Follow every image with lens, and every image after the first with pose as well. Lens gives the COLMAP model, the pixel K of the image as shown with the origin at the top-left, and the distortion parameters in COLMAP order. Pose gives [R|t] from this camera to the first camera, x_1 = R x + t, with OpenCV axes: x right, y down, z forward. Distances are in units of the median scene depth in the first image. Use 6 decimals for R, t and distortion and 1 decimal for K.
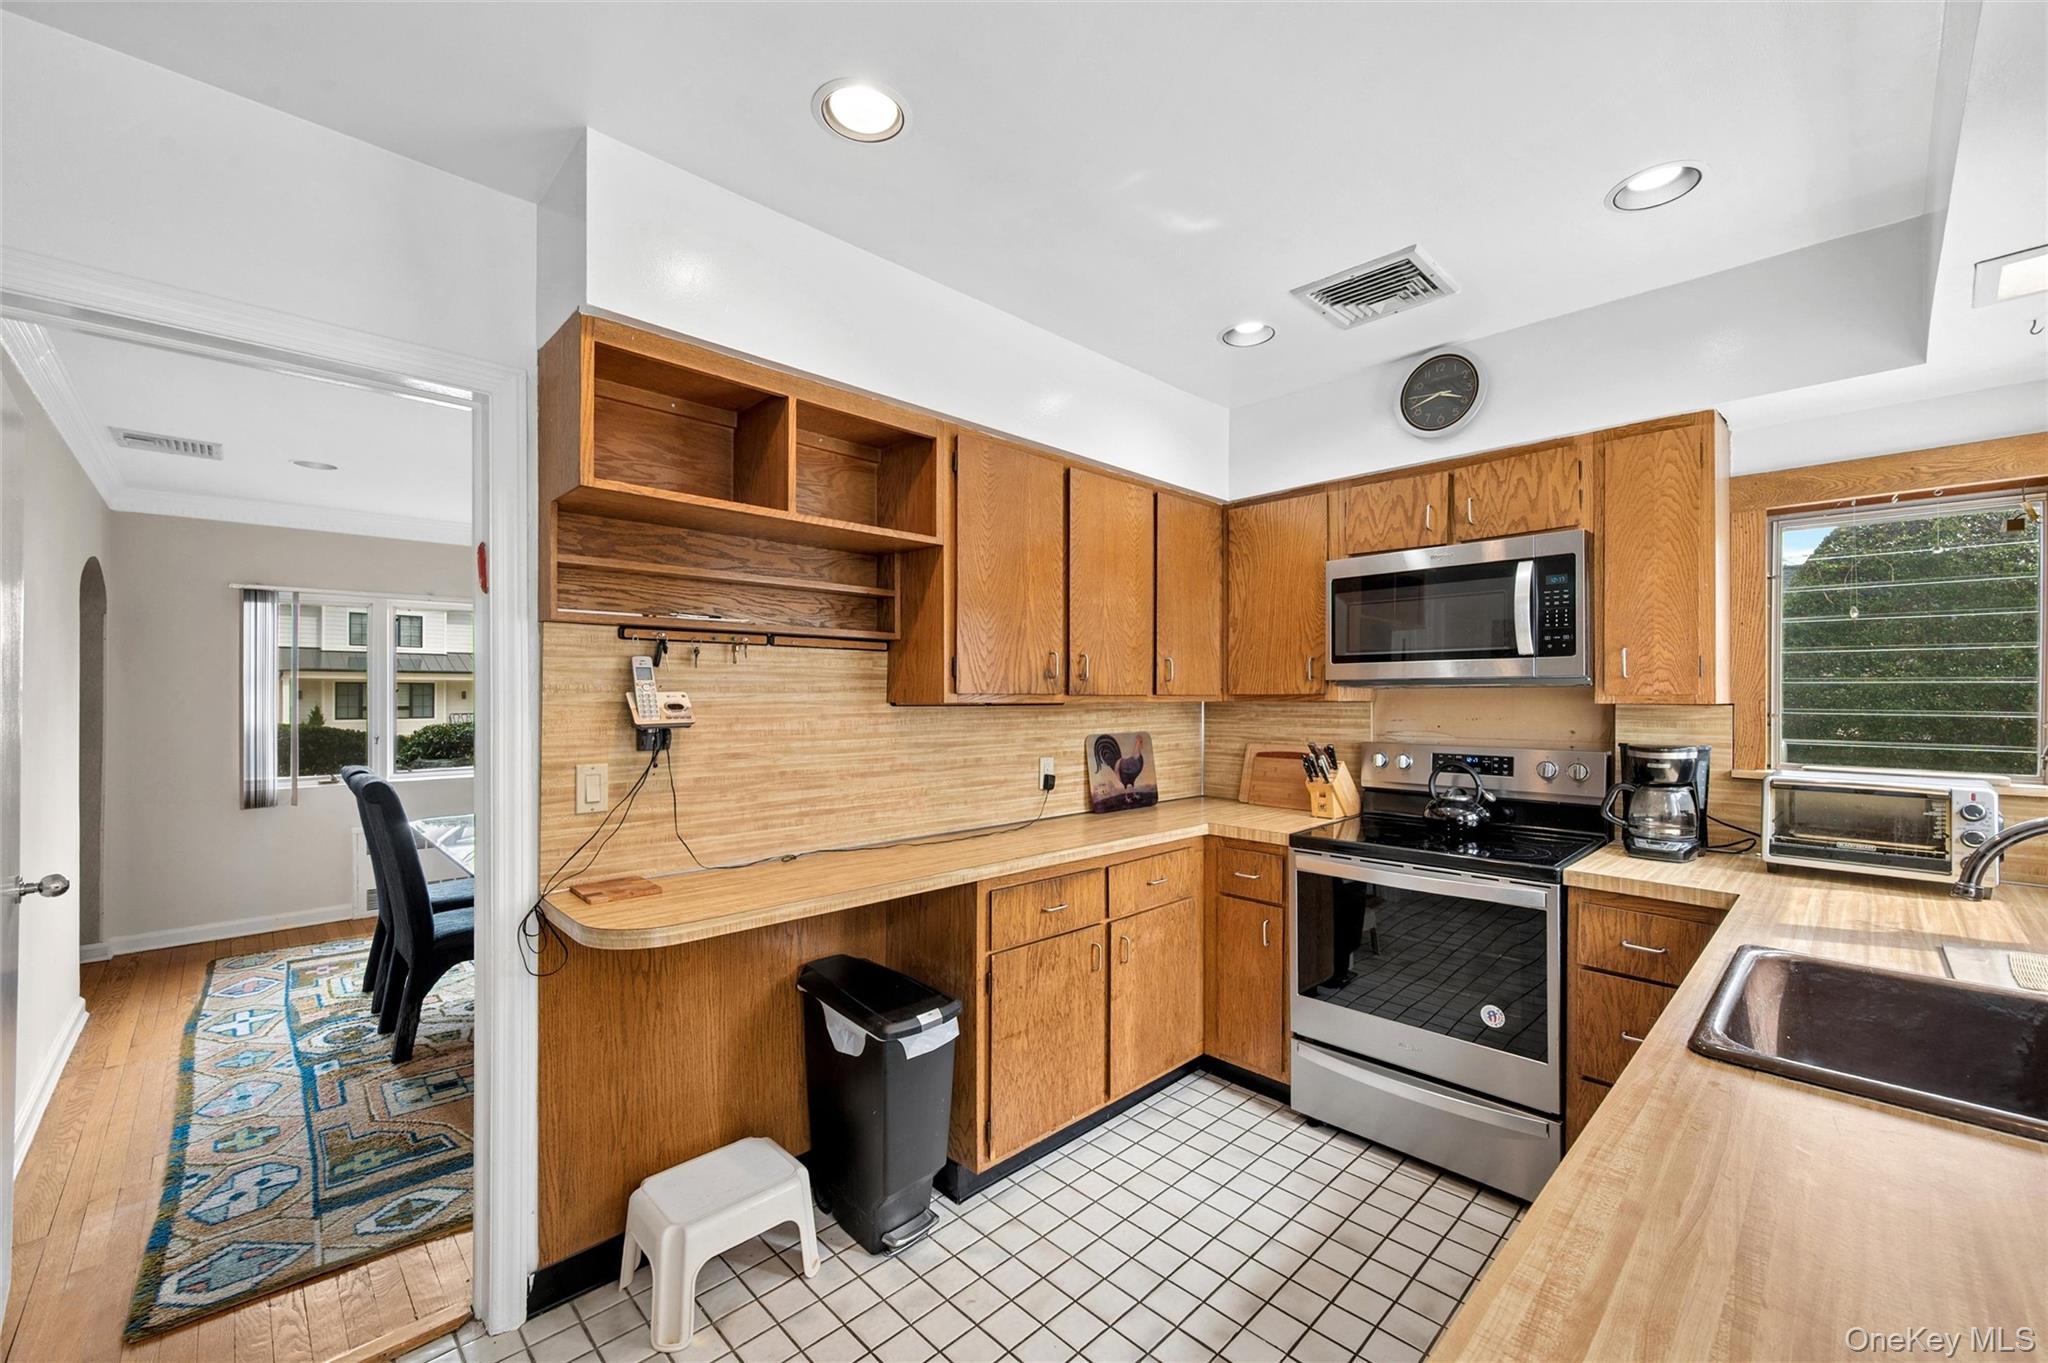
lens RADIAL K [[820.9, 0, 1033.2], [0, 820.9, 686.0], [0, 0, 1]] dist [-0.001387, -0.000087]
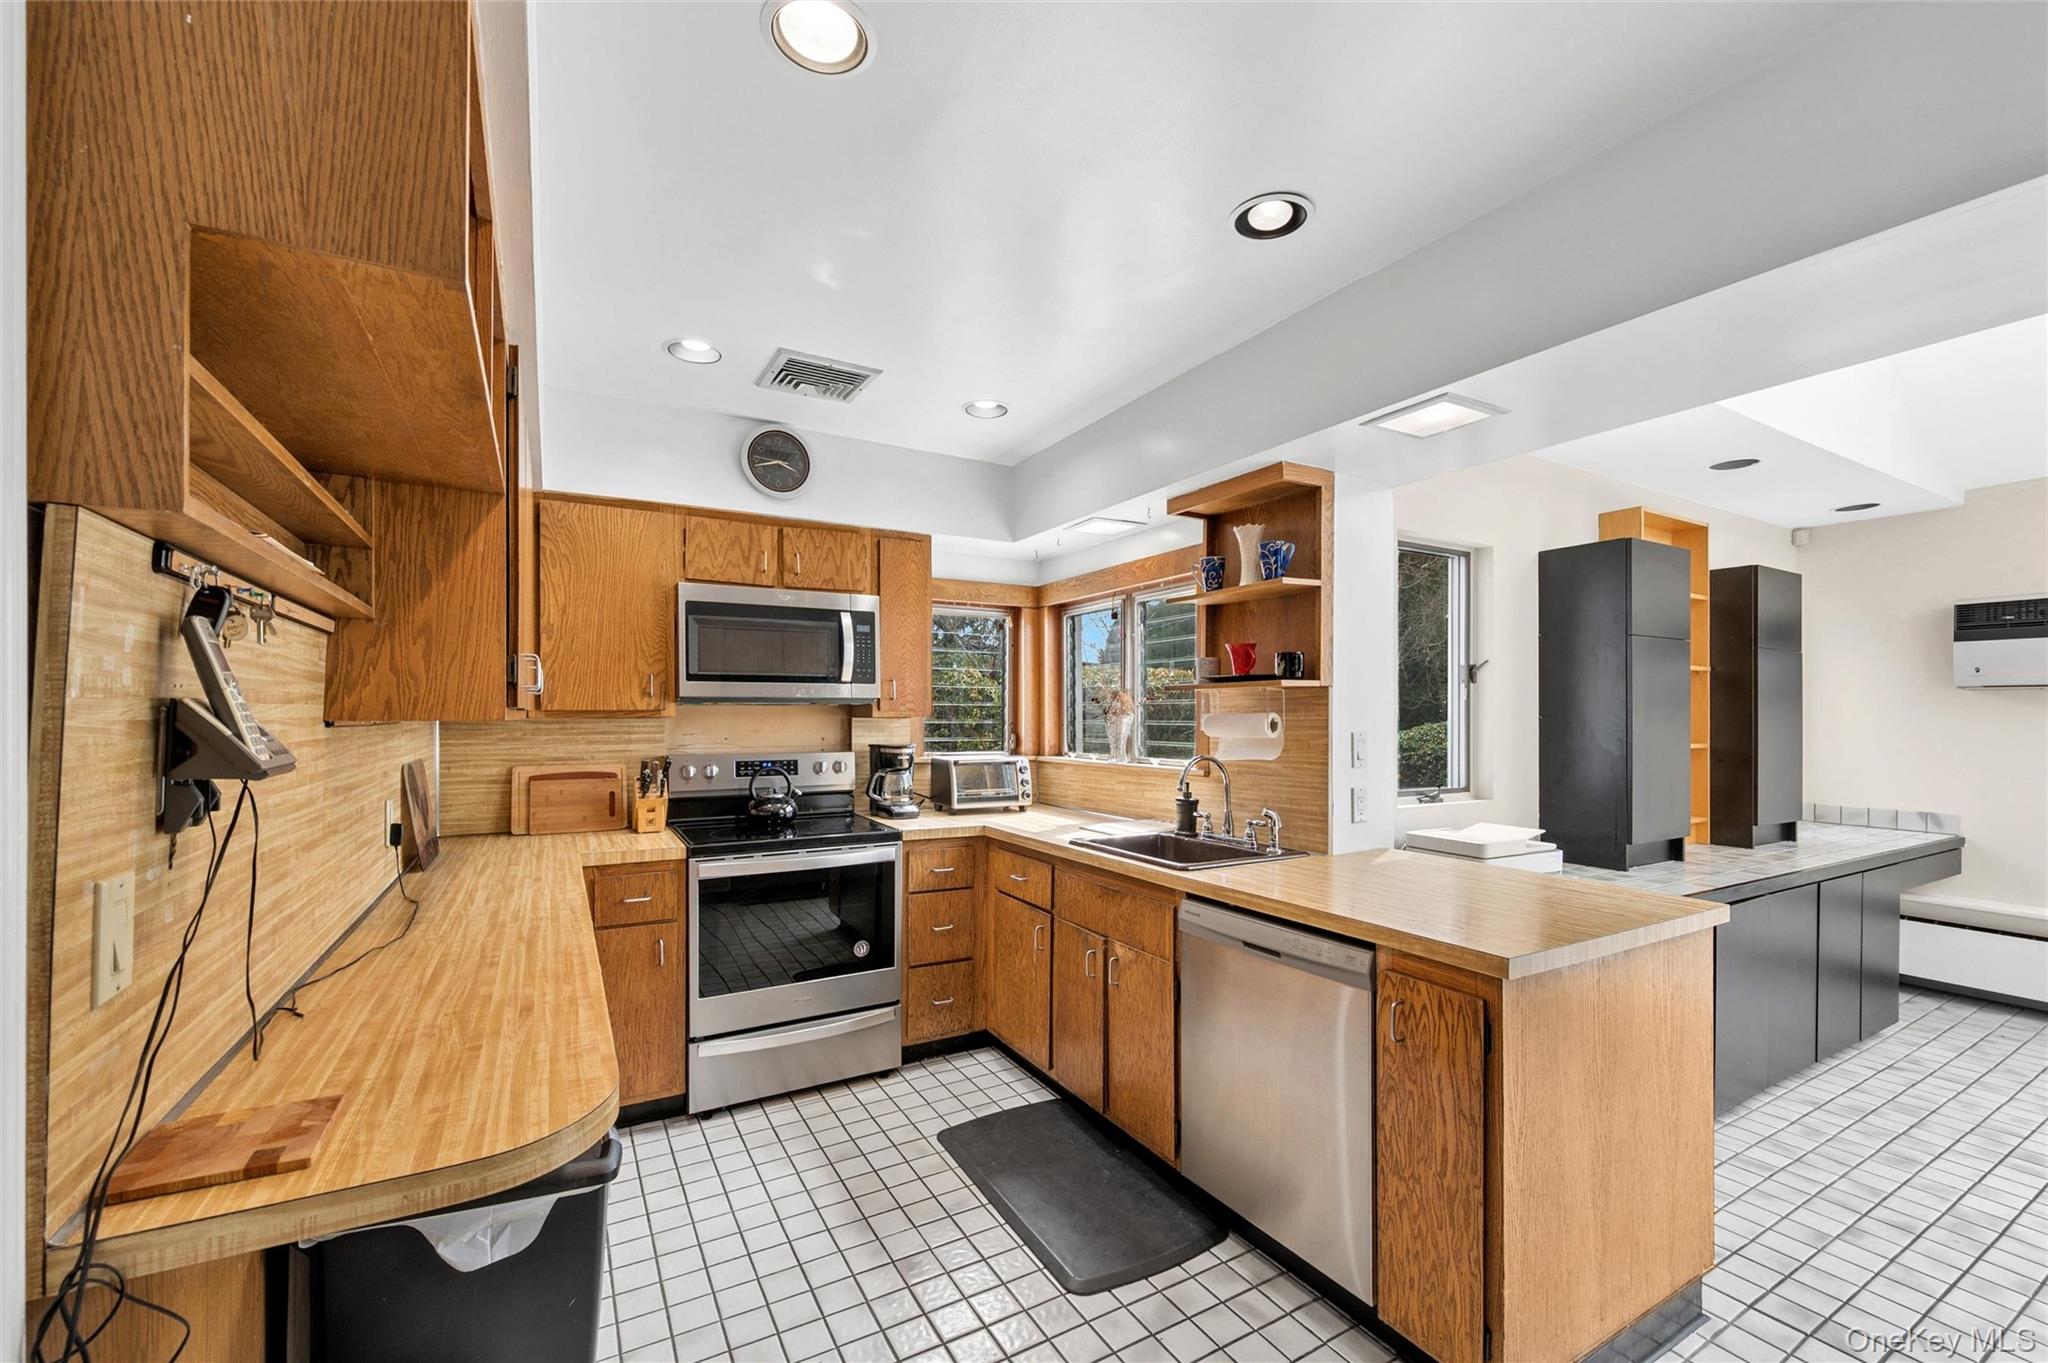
lens RADIAL K [[820.9, 0, 1030.7], [0, 820.9, 699.0], [0, 0, 1]] dist [-0.001387, -0.000087]
pose [[0.254434, 0.016688, 0.966946, -0.579315], [-0.010852, 0.999837, -0.014400, 0.006622], [-0.967029, -0.006829, 0.254574, 0.329552]]
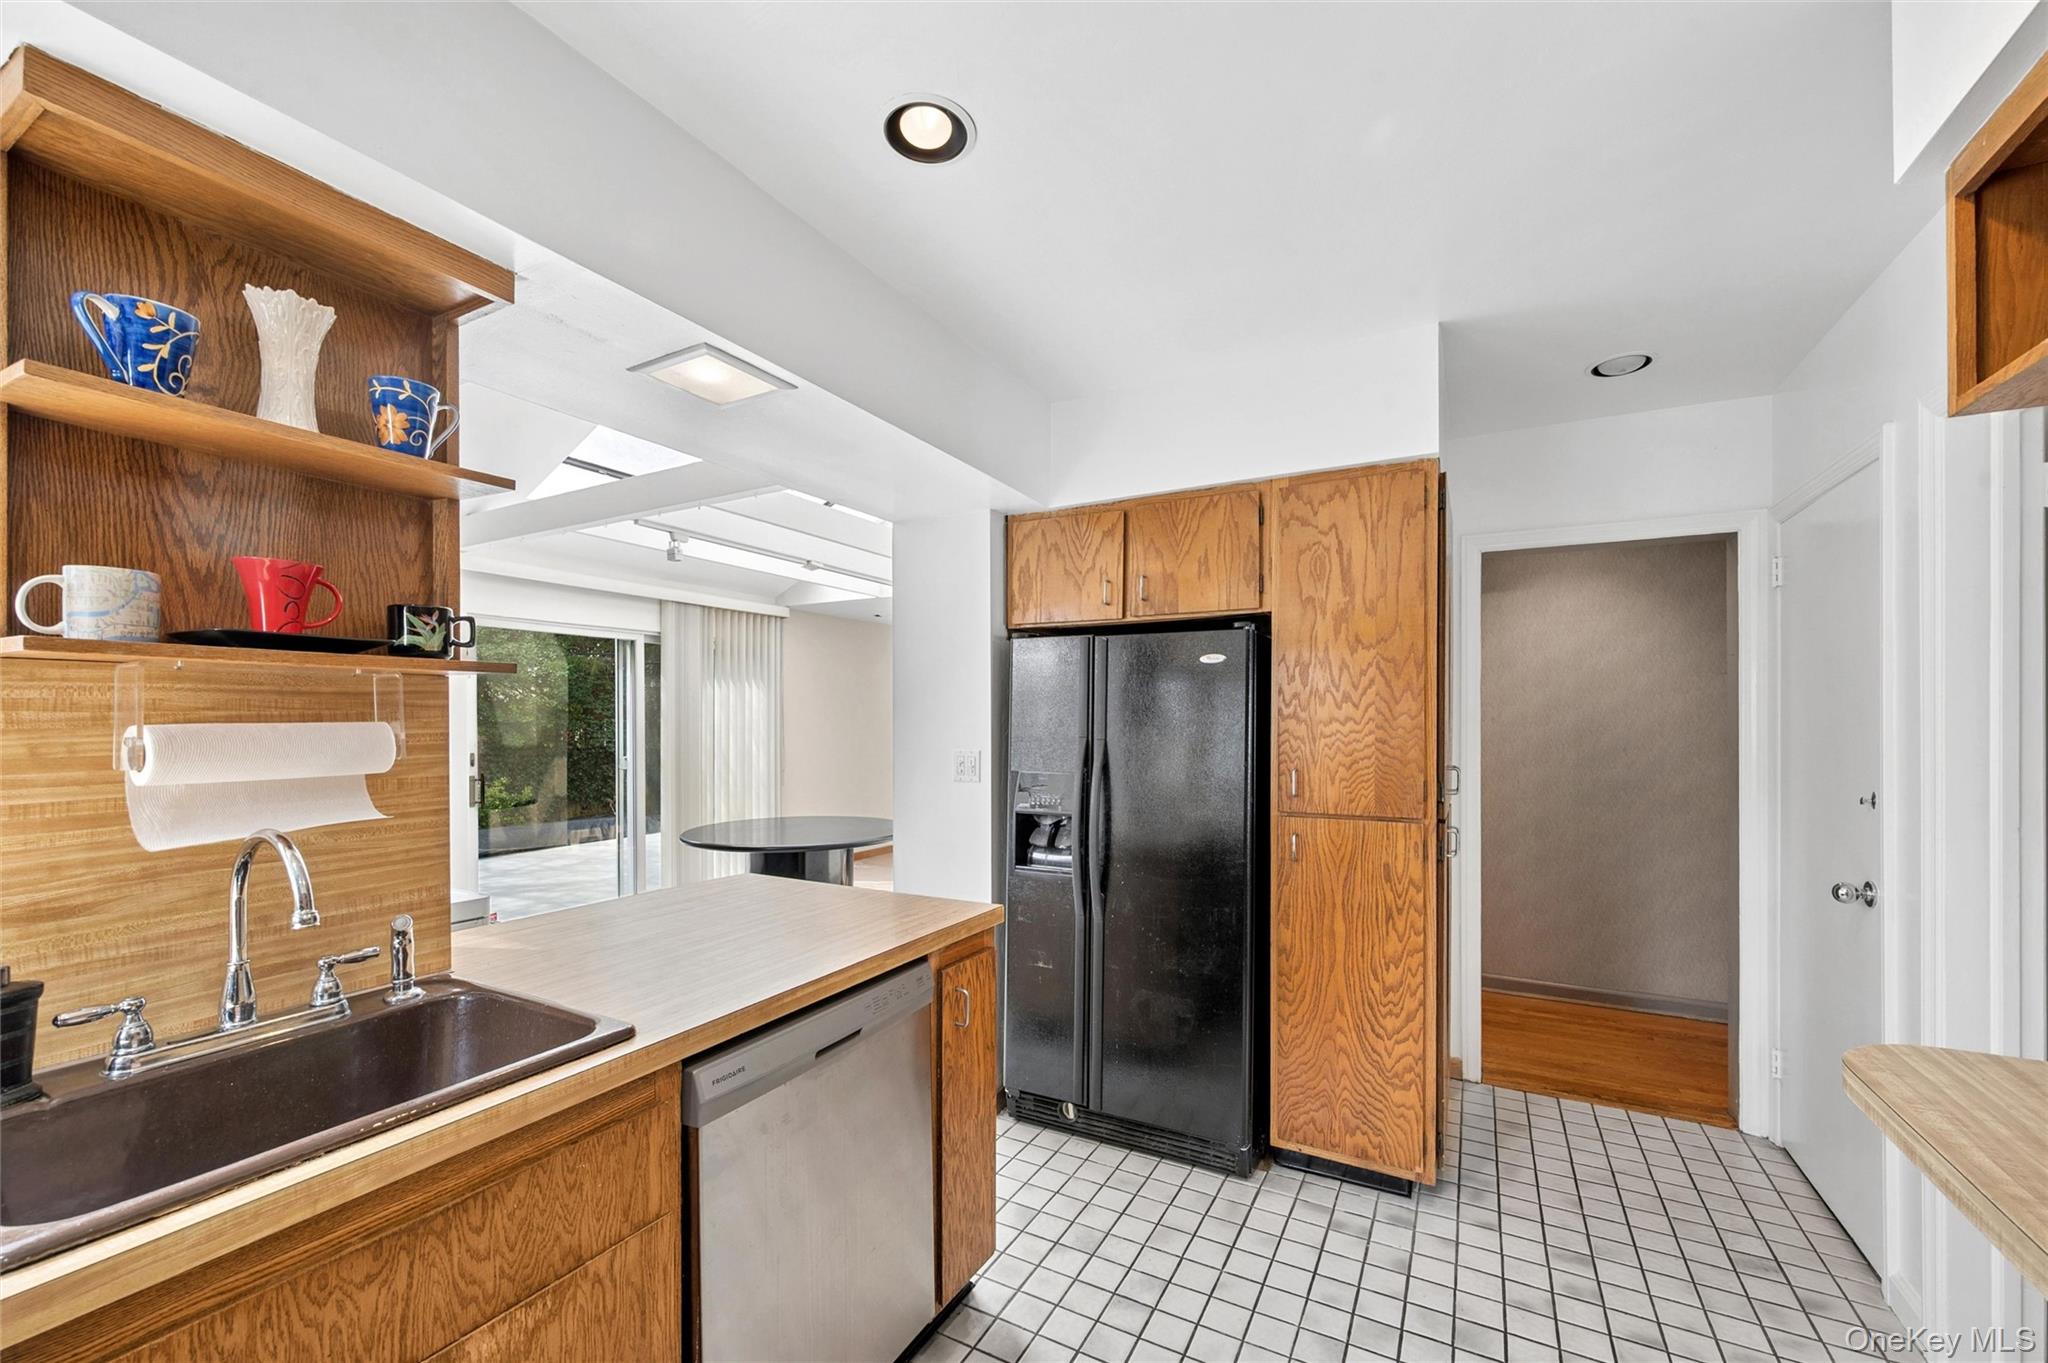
lens RADIAL K [[820.9, 0, 1034.4], [0, 820.9, 728.7], [0, 0, 1]] dist [-0.001387, -0.000087]
pose [[-0.957057, 0.005743, -0.289843, 0.216344], [0.007893, 0.999949, -0.006249, 0.015780], [0.289792, -0.008268, -0.957054, 0.866977]]
